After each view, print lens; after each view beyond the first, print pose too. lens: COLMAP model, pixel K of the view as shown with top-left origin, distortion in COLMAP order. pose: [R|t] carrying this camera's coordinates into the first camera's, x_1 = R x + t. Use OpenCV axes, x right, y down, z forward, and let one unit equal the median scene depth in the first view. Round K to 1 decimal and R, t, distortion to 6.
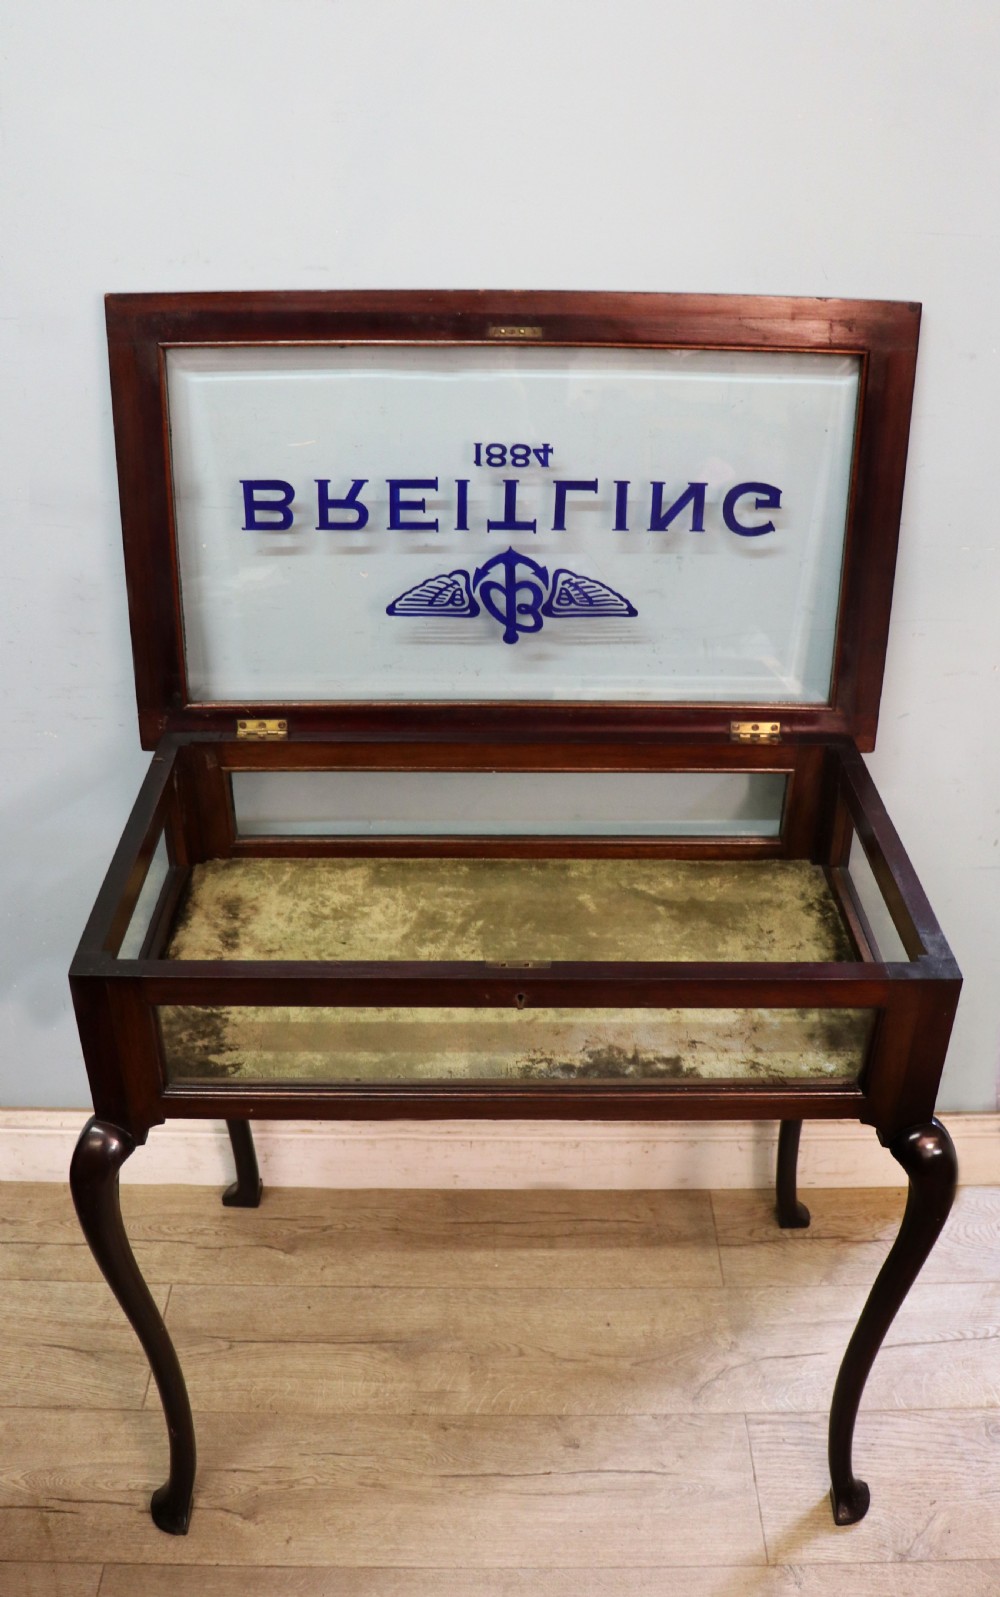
lens RADIAL K [[1471.1, 0, 539.0], [0, 1471.1, 885.5], [0, 0, 1]] dist [-0.114396, 0.000000]
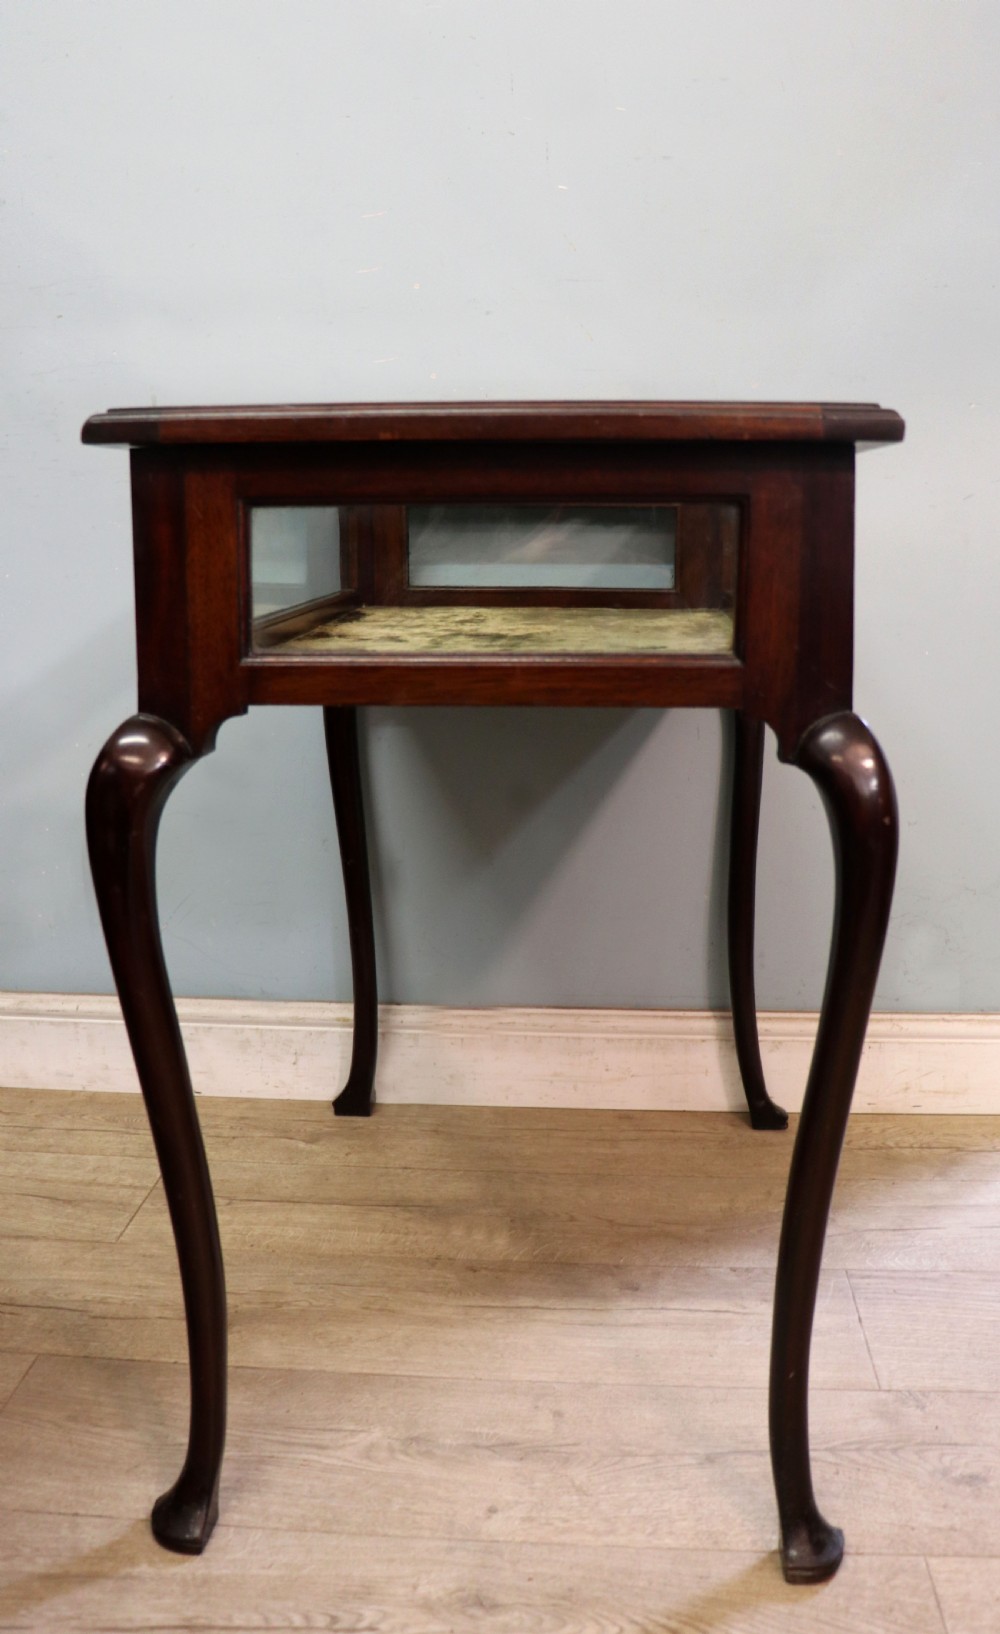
lens RADIAL K [[1469.8, 0, 527.0], [0, 1469.8, 825.0], [0, 0, 1]] dist [-0.151610, 0.076648]
pose [[0.996630, -0.002976, -0.081969, 0.033406], [-0.027114, 0.931208, -0.363477, 0.451499], [0.077412, 0.364475, 0.927990, 0.156995]]
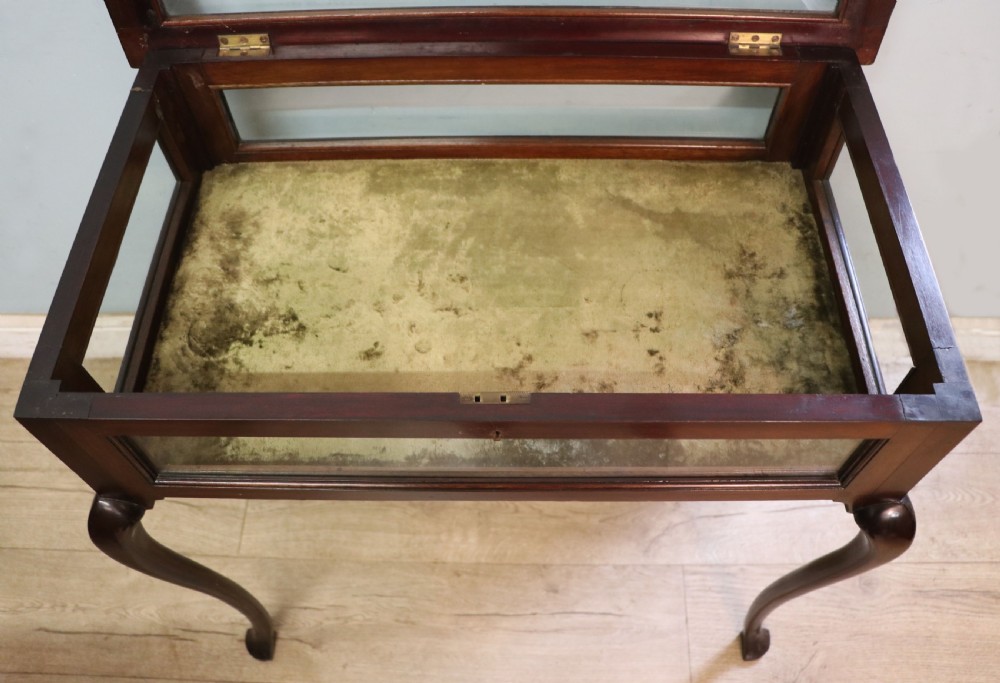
lens RADIAL K [[836.1, 0, 510.3], [0, 836.1, 377.4], [0, 0, 1]] dist [-0.173342, 0.124662]
pose [[0.999024, 0.016180, -0.041112, 0.012330], [0.003629, 0.897325, 0.441355, -0.134318], [0.044032, -0.441073, 0.896390, 0.403862]]
